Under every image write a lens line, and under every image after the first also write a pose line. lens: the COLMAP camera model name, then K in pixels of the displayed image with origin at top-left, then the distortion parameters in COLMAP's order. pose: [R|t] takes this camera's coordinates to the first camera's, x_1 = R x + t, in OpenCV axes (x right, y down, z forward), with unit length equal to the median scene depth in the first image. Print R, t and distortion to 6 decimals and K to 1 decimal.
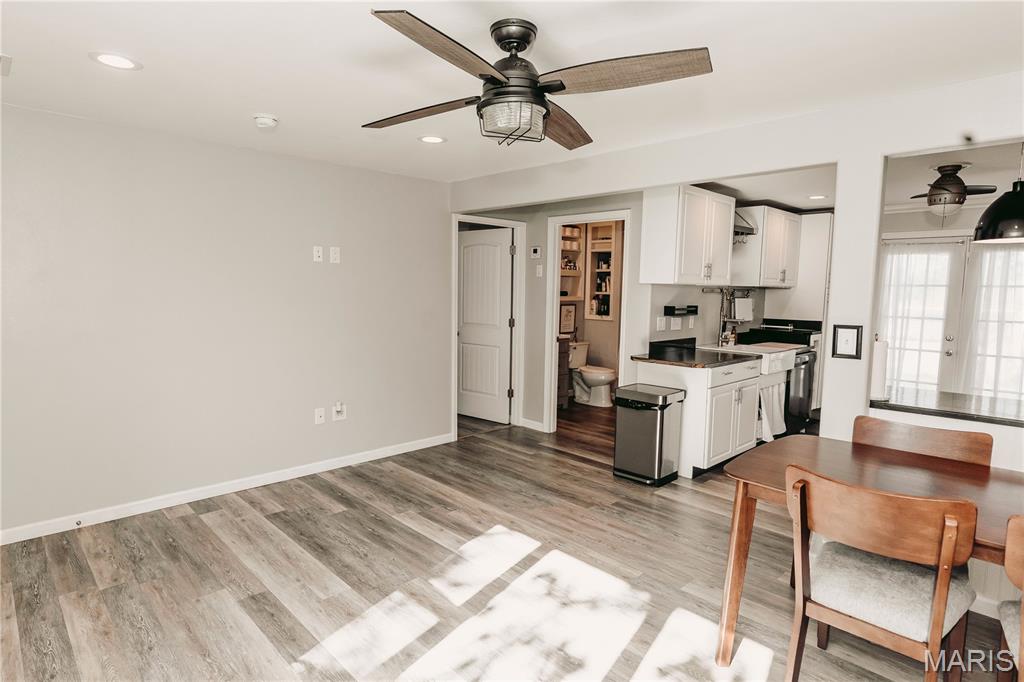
lens RADIAL K [[553.4, 0, 512.6], [0, 553.4, 343.0], [0, 0, 1]] dist [0.001911, -0.000826]
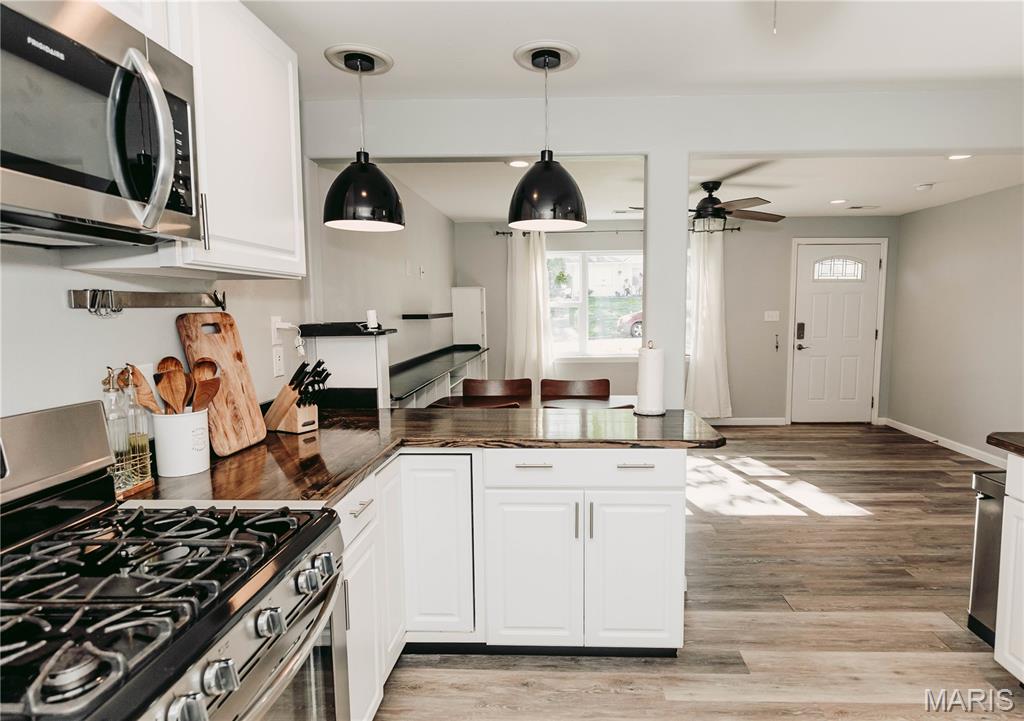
lens RADIAL K [[551.9, 0, 550.7], [0, 551.9, 357.7], [0, 0, 1]] dist [0.004019, 0.000297]
pose [[-0.716586, 0.056508, -0.695206, 1.077995], [-0.072228, 0.985343, 0.154540, -0.089703], [0.693749, 0.160955, -0.702002, 1.171691]]
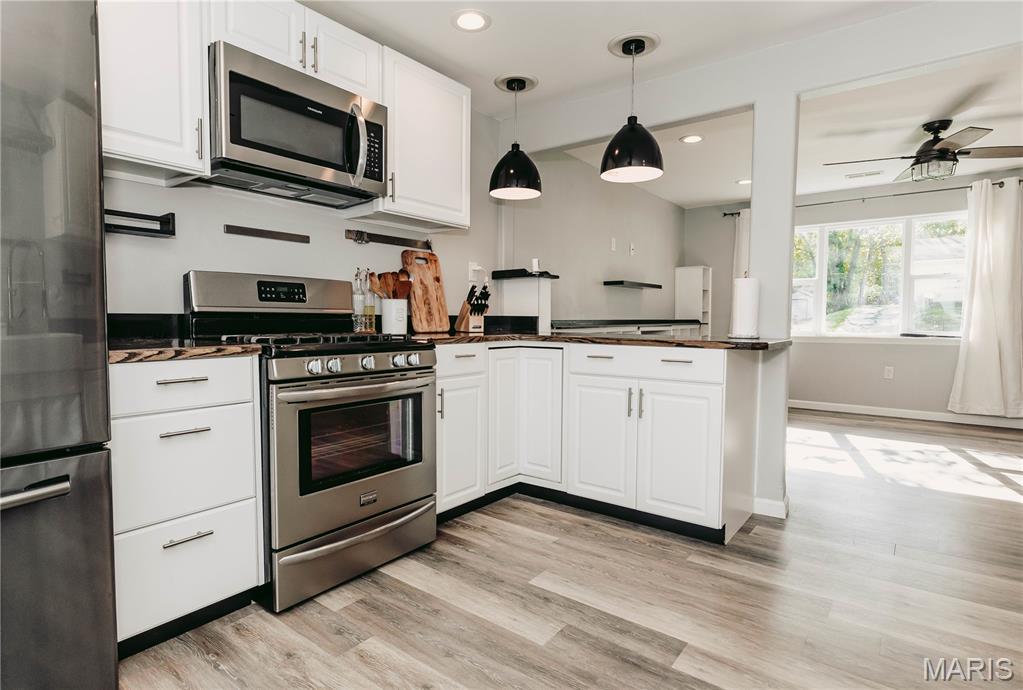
lens RADIAL K [[538.2, 0, 504.9], [0, 538.2, 347.3], [0, 0, 1]] dist [-0.000175, 0.000617]
pose [[-0.989747, -0.008734, -0.142562, 0.935736], [-0.030428, 0.988110, 0.150709, -0.010951], [0.139551, 0.153502, -0.978245, 1.459860]]
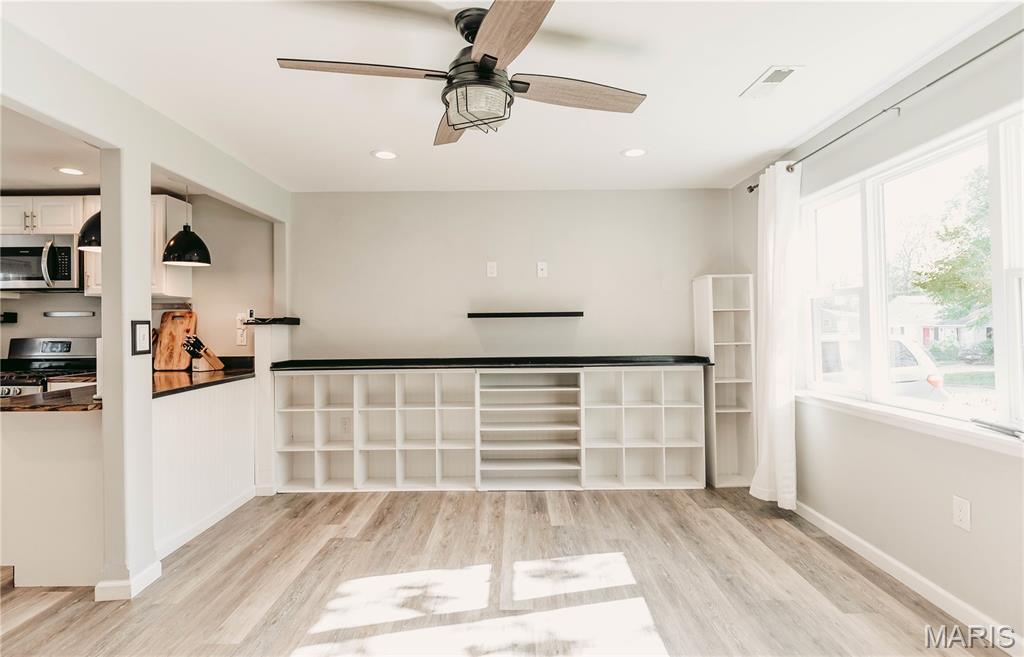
lens RADIAL K [[517.2, 0, 514.8], [0, 517.2, 321.7], [0, 0, 1]] dist [-0.003497, -0.000742]
pose [[-0.720096, -0.000822, 0.693874, -0.375434], [0.069225, 0.994925, 0.073019, -0.038012], [-0.690413, 0.100614, -0.716385, 0.892704]]
